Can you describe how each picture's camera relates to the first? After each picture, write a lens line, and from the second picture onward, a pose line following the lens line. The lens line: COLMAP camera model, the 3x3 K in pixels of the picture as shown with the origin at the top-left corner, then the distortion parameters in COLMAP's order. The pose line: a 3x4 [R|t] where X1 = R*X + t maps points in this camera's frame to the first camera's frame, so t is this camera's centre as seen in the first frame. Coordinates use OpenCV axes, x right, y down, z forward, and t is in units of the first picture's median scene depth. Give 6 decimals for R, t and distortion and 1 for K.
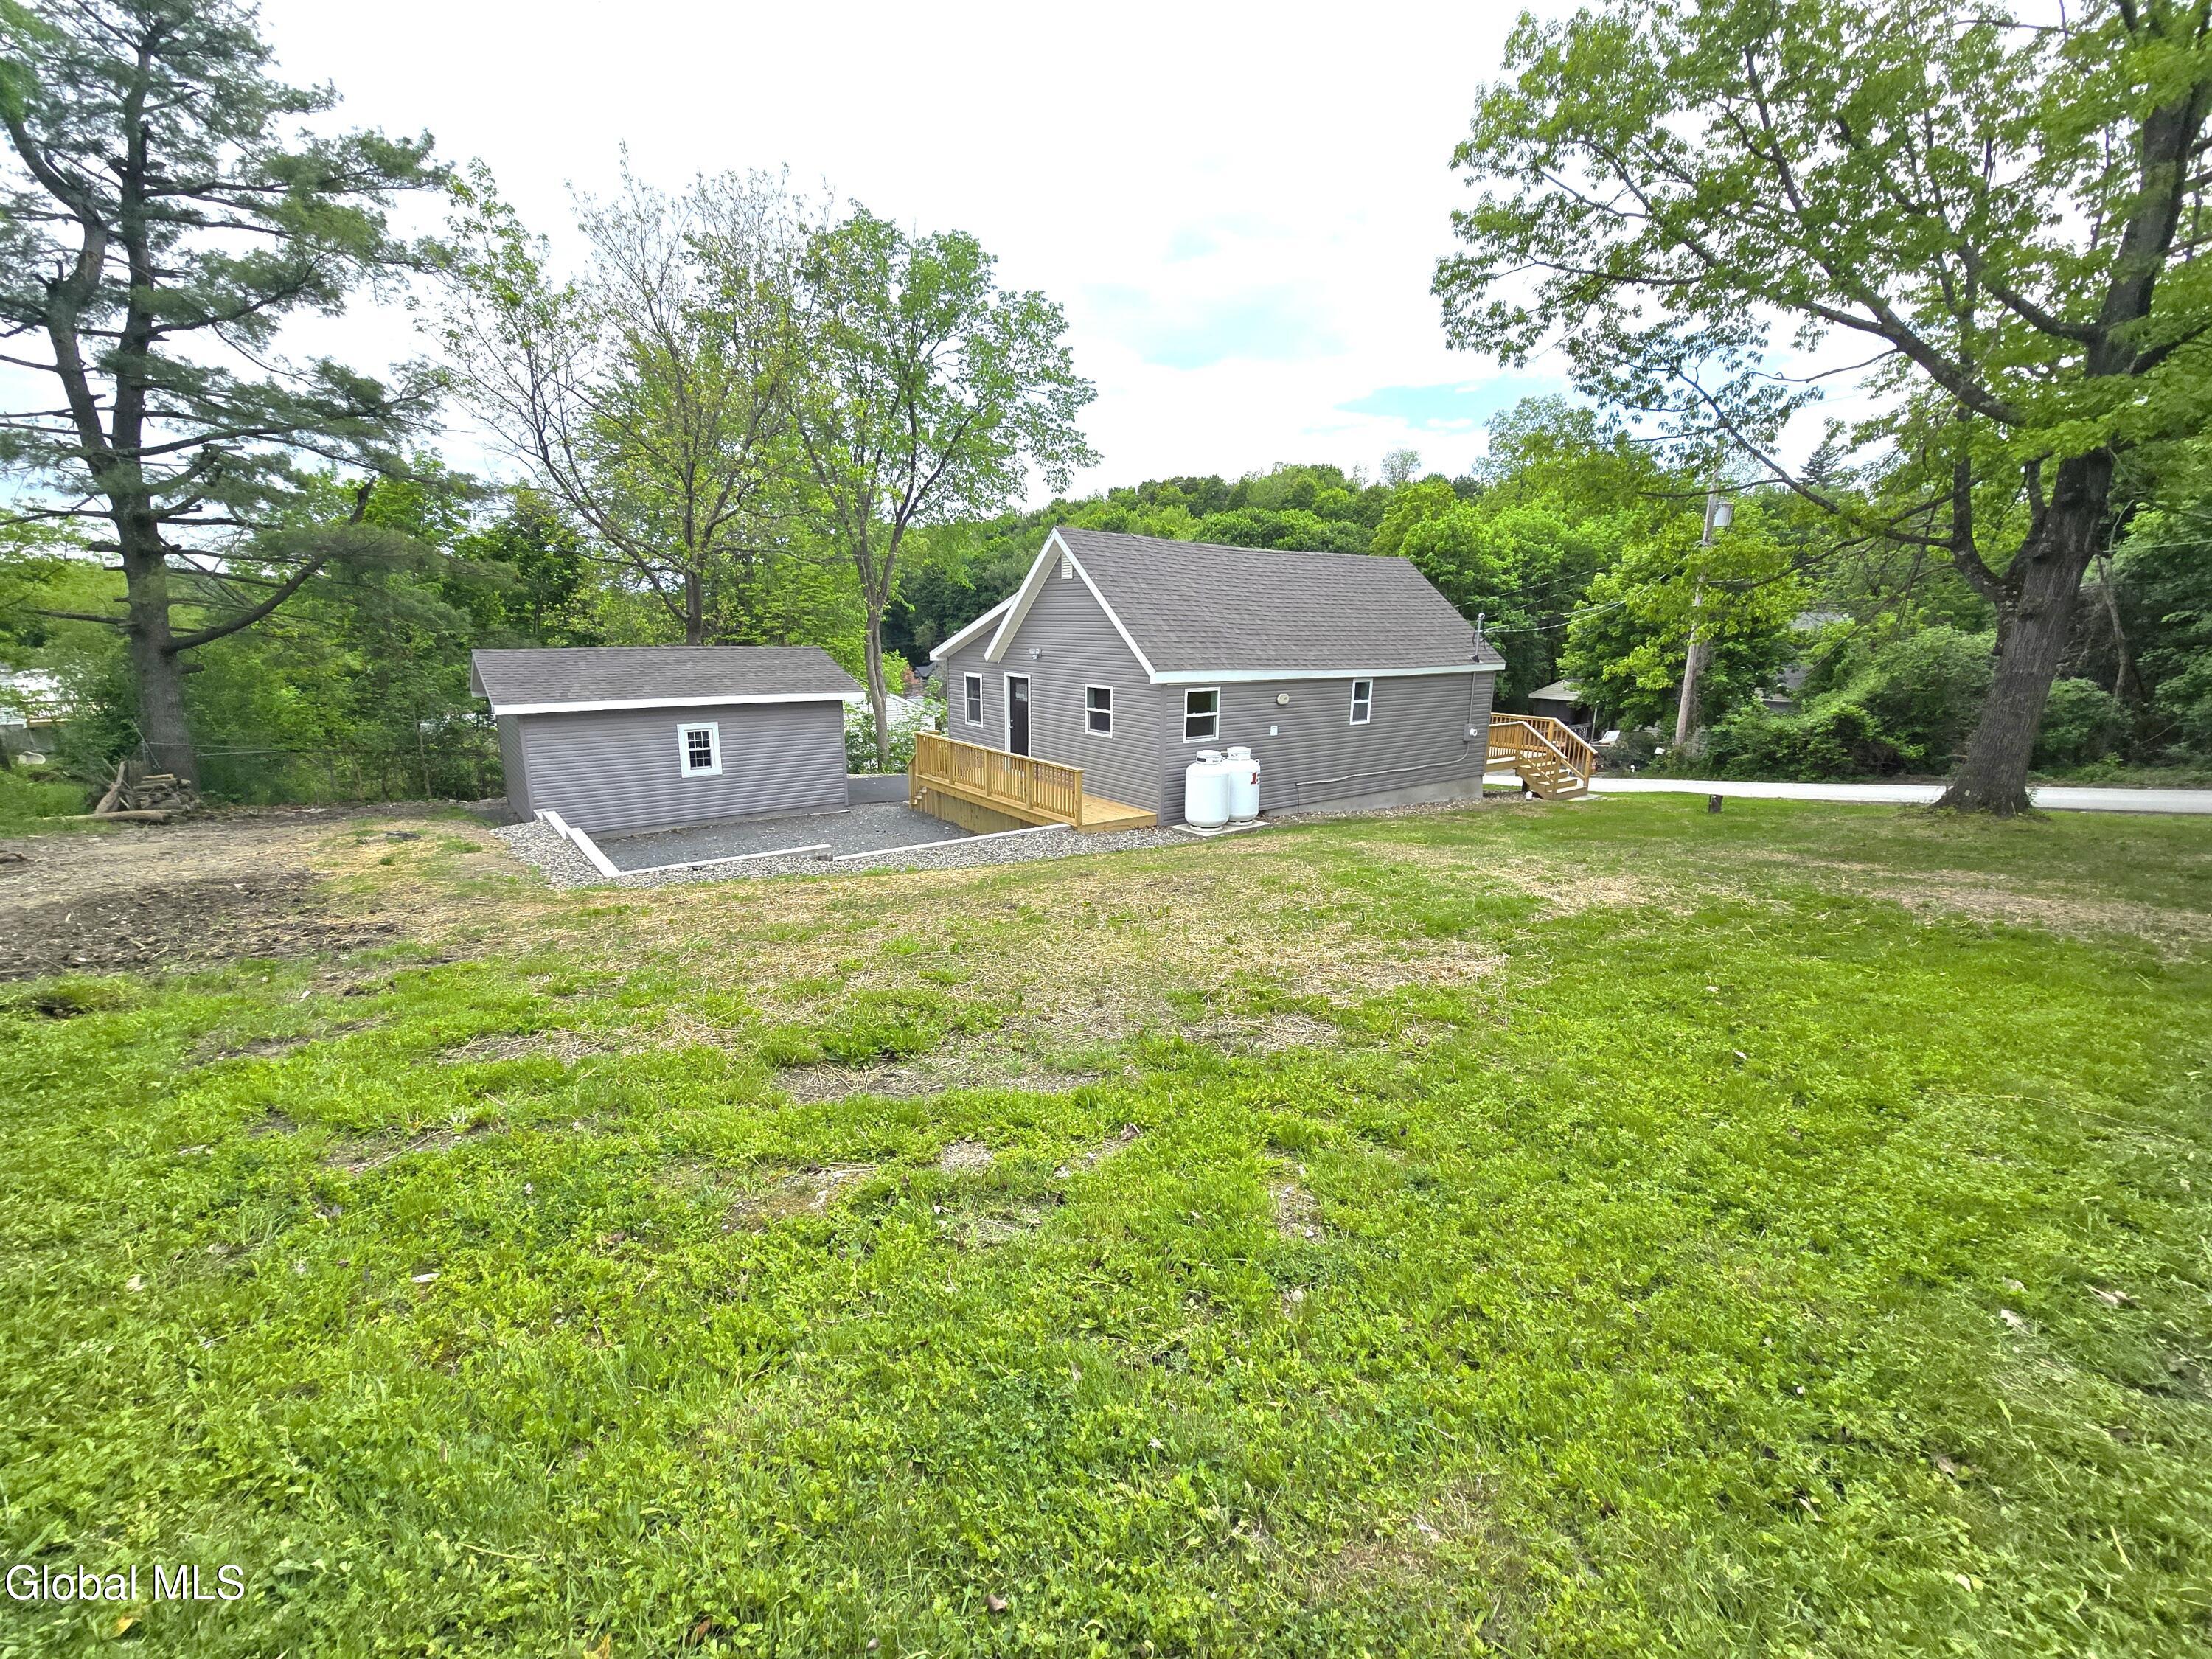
lens RADIAL K [[907.1, 0, 1103.6], [0, 907.1, 829.7], [0, 0, 1]] dist [-0.006250, 0.001529]
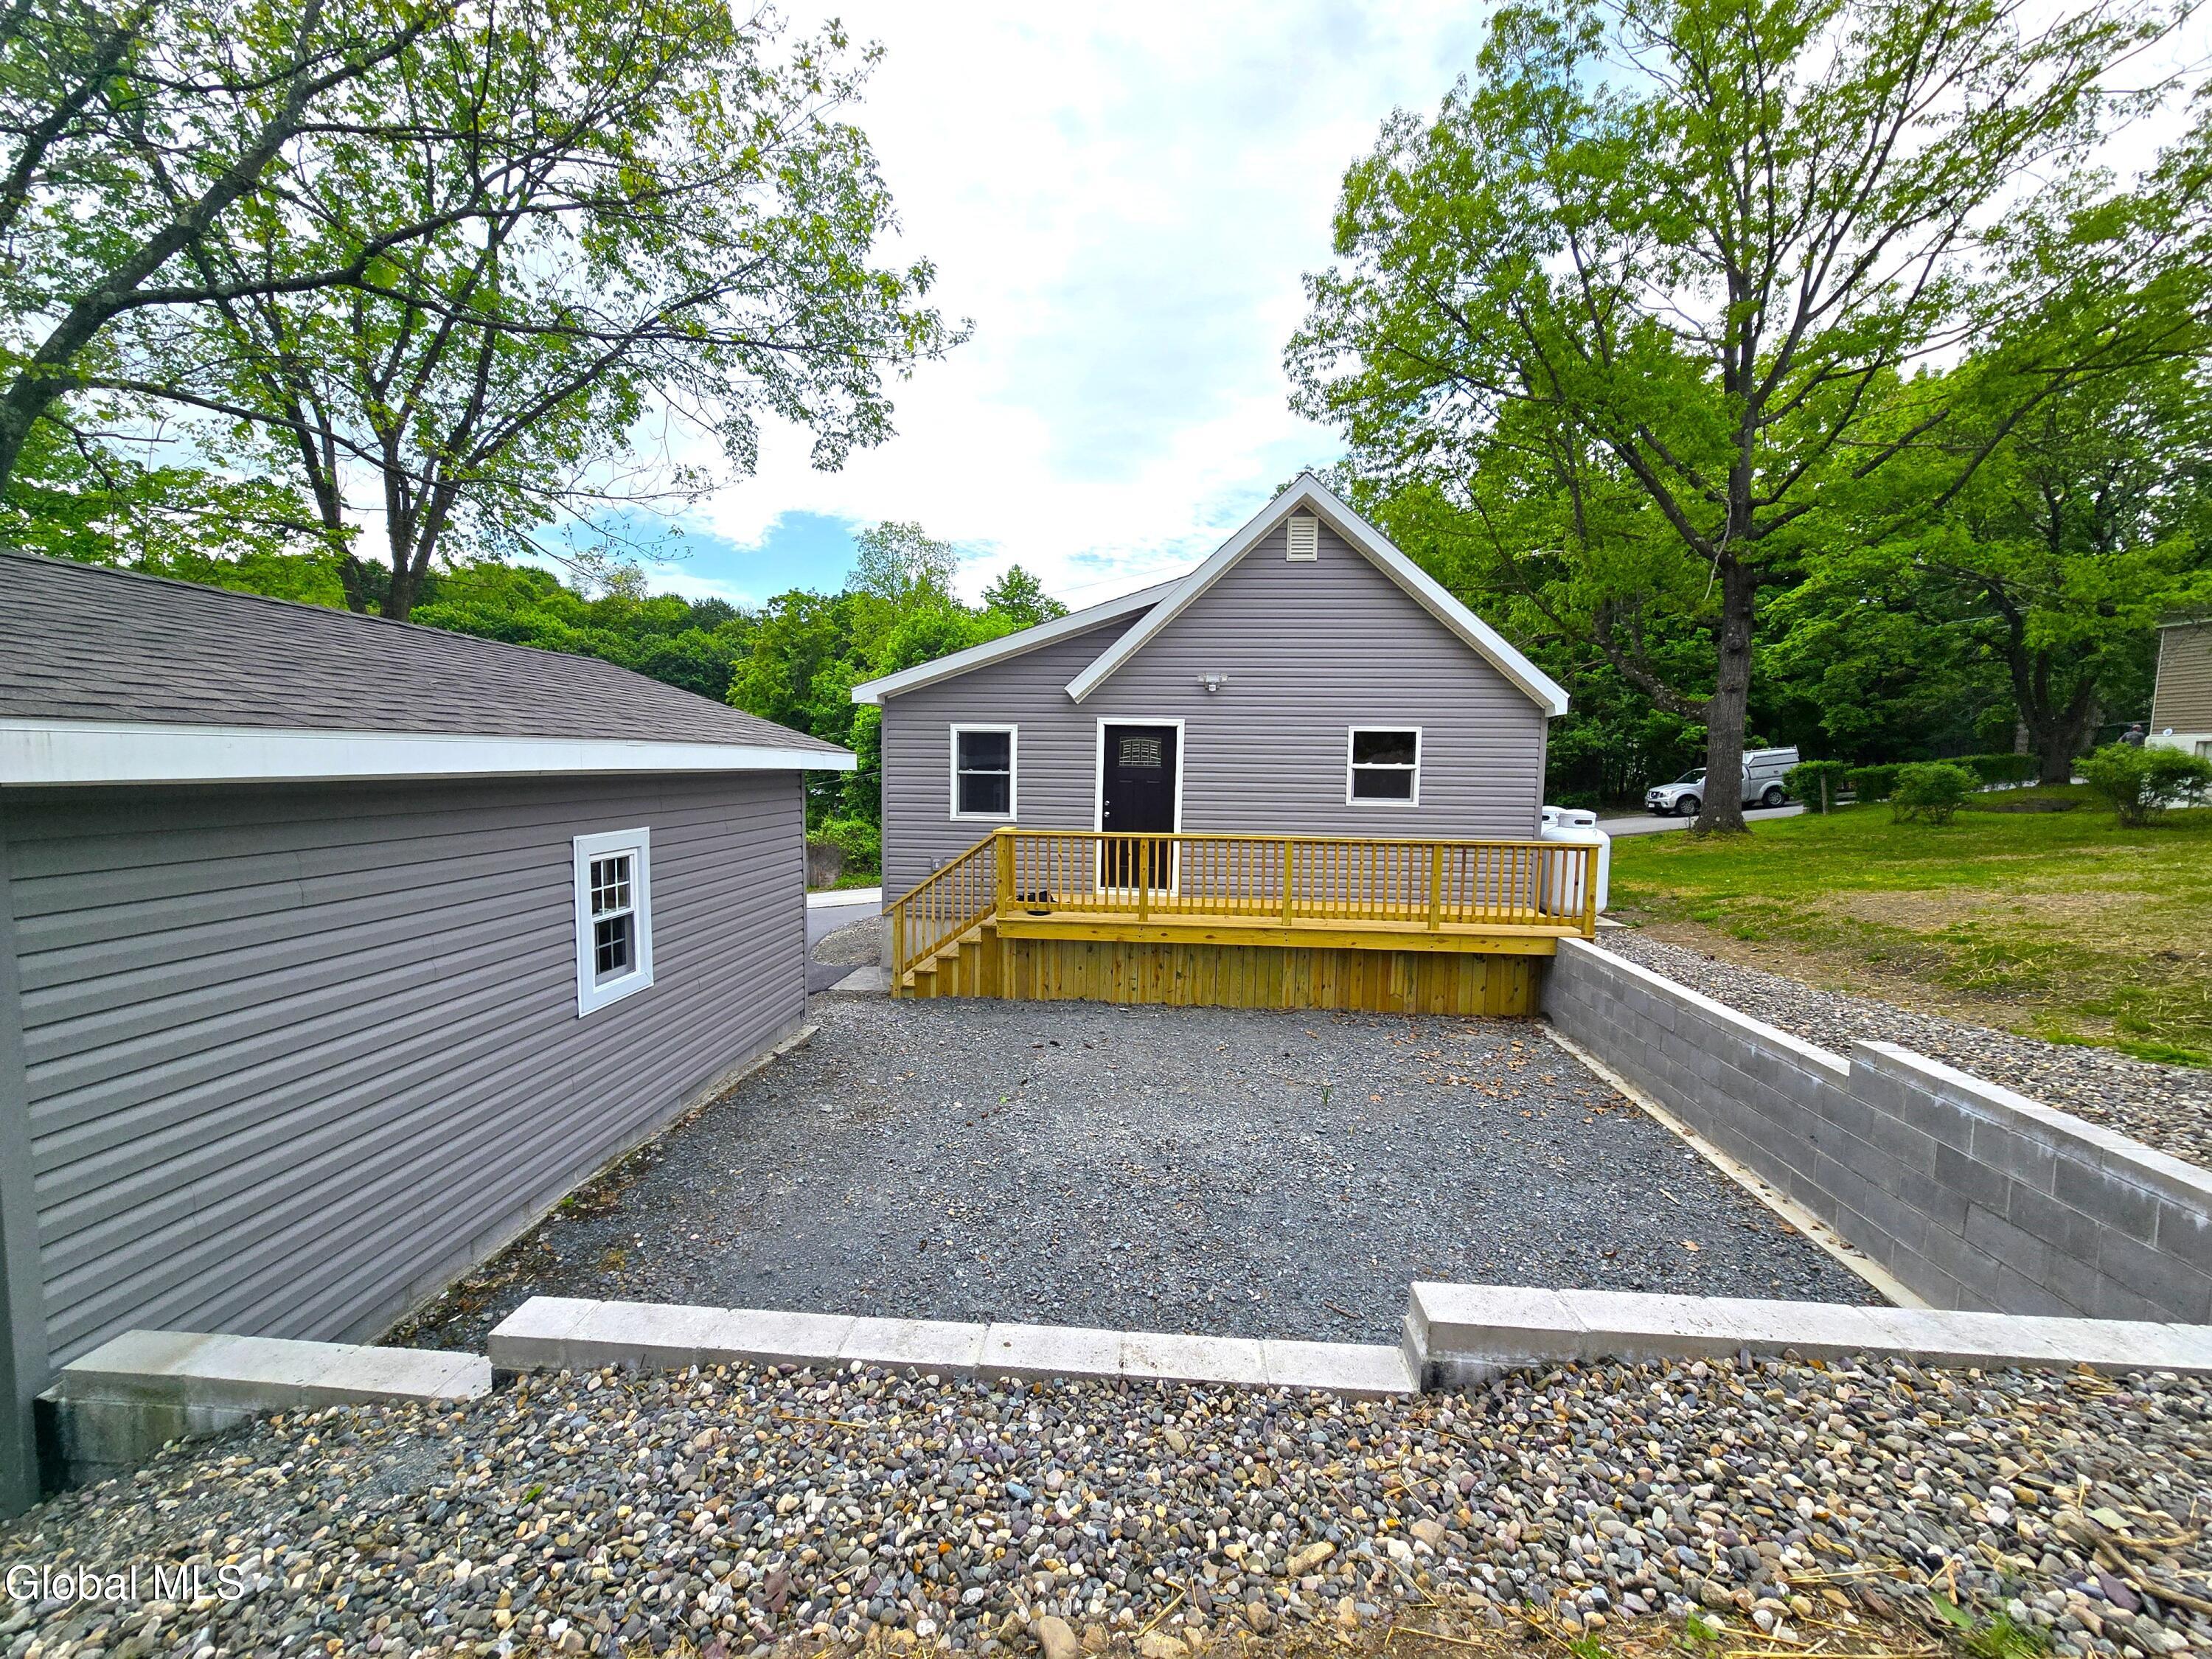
lens RADIAL K [[907.1, 0, 1105.5], [0, 907.1, 831.8], [0, 0, 1]] dist [-0.006250, 0.001529]
pose [[0.668410, -0.058760, 0.741468, -0.560487], [0.158656, 0.985195, -0.064948, -0.069828], [-0.726675, 0.161050, 0.667837, 0.663539]]
